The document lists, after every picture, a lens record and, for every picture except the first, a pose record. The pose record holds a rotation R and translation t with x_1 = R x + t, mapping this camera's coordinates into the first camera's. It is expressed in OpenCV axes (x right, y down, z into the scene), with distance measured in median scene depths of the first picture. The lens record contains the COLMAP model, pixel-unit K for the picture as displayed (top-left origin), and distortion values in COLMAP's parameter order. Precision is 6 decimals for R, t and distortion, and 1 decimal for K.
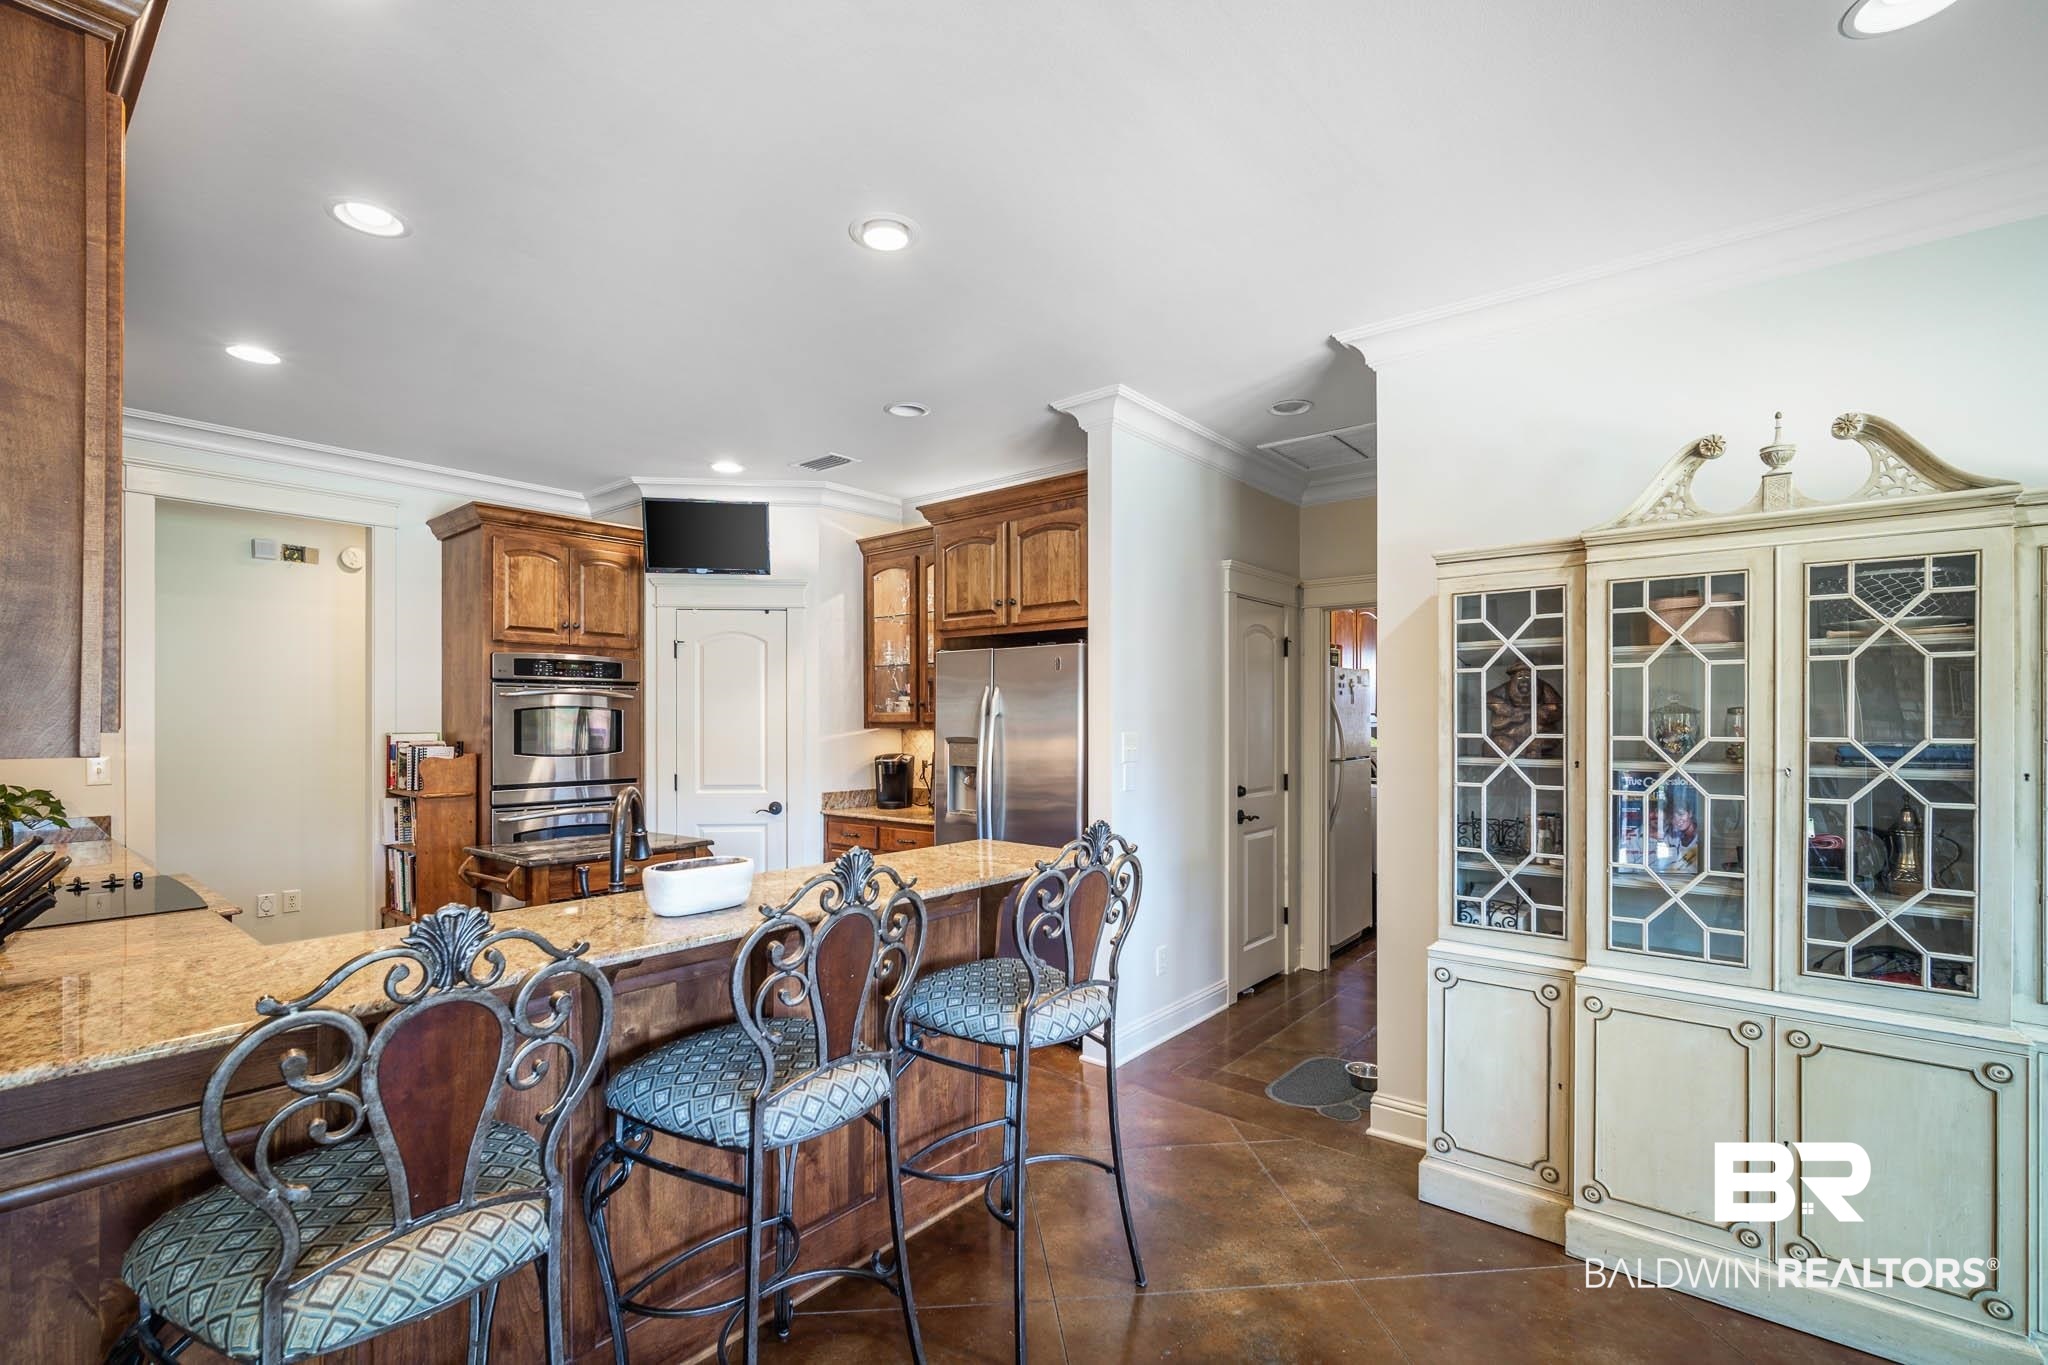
lens RADIAL K [[893.9, 0, 1035.4], [0, 893.9, 715.2], [0, 0, 1]] dist [-0.005007, 0.001020]
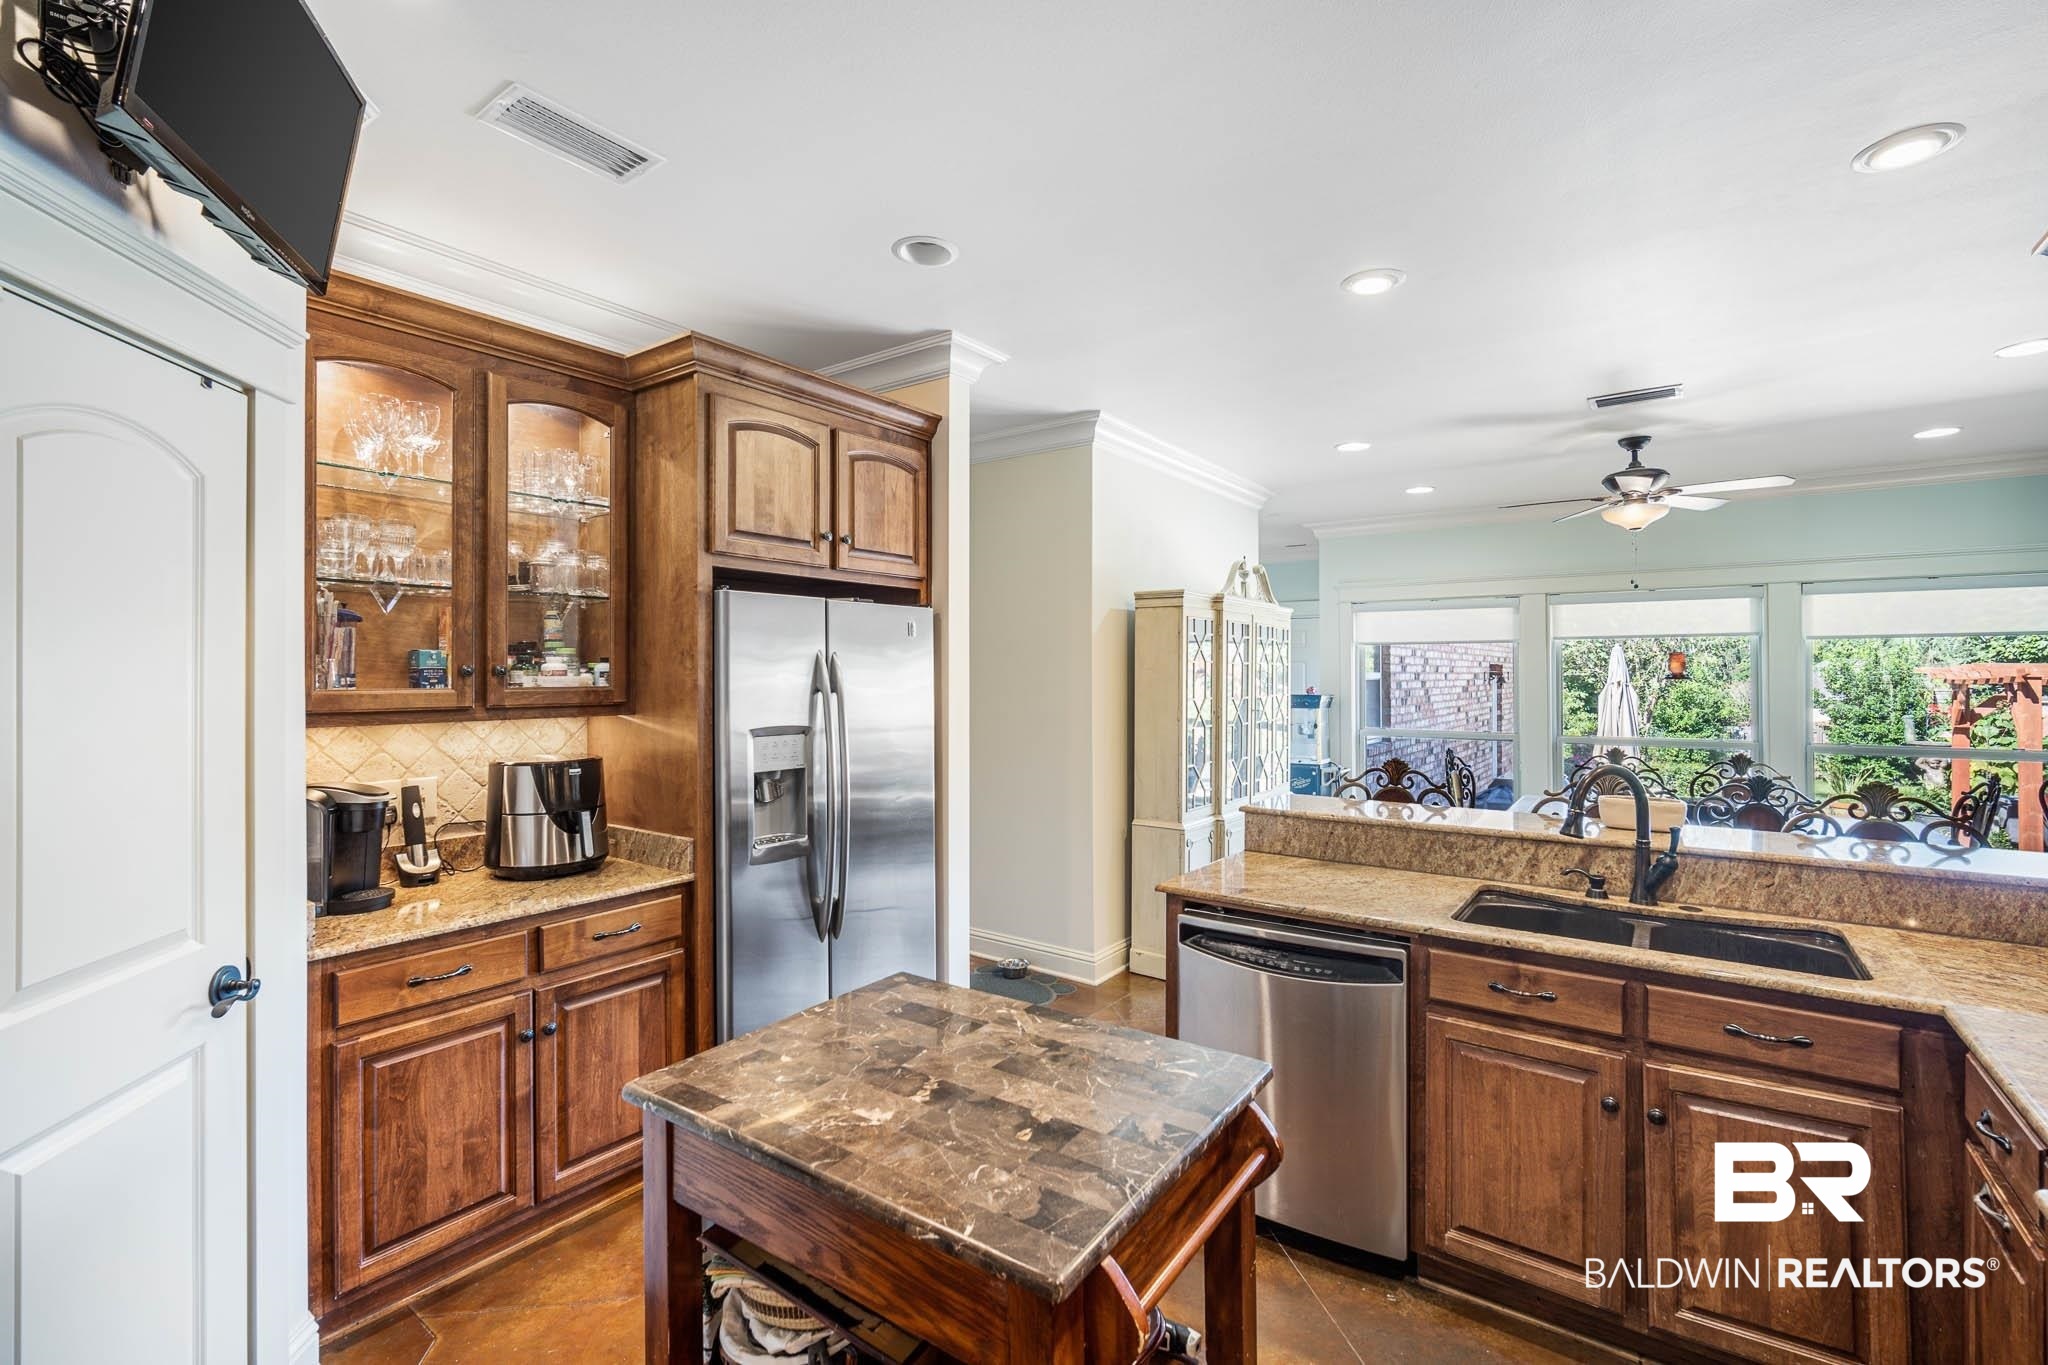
lens RADIAL K [[910.3, 0, 1024.0], [0, 910.3, 682.5], [0, 0, 1]] dist [-0.003989, 0.000090]
pose [[-0.057418, -0.009072, 0.998309, -1.377318], [-0.003856, 0.999953, 0.008865, -0.026060], [-0.998343, -0.003341, -0.057450, 1.558897]]
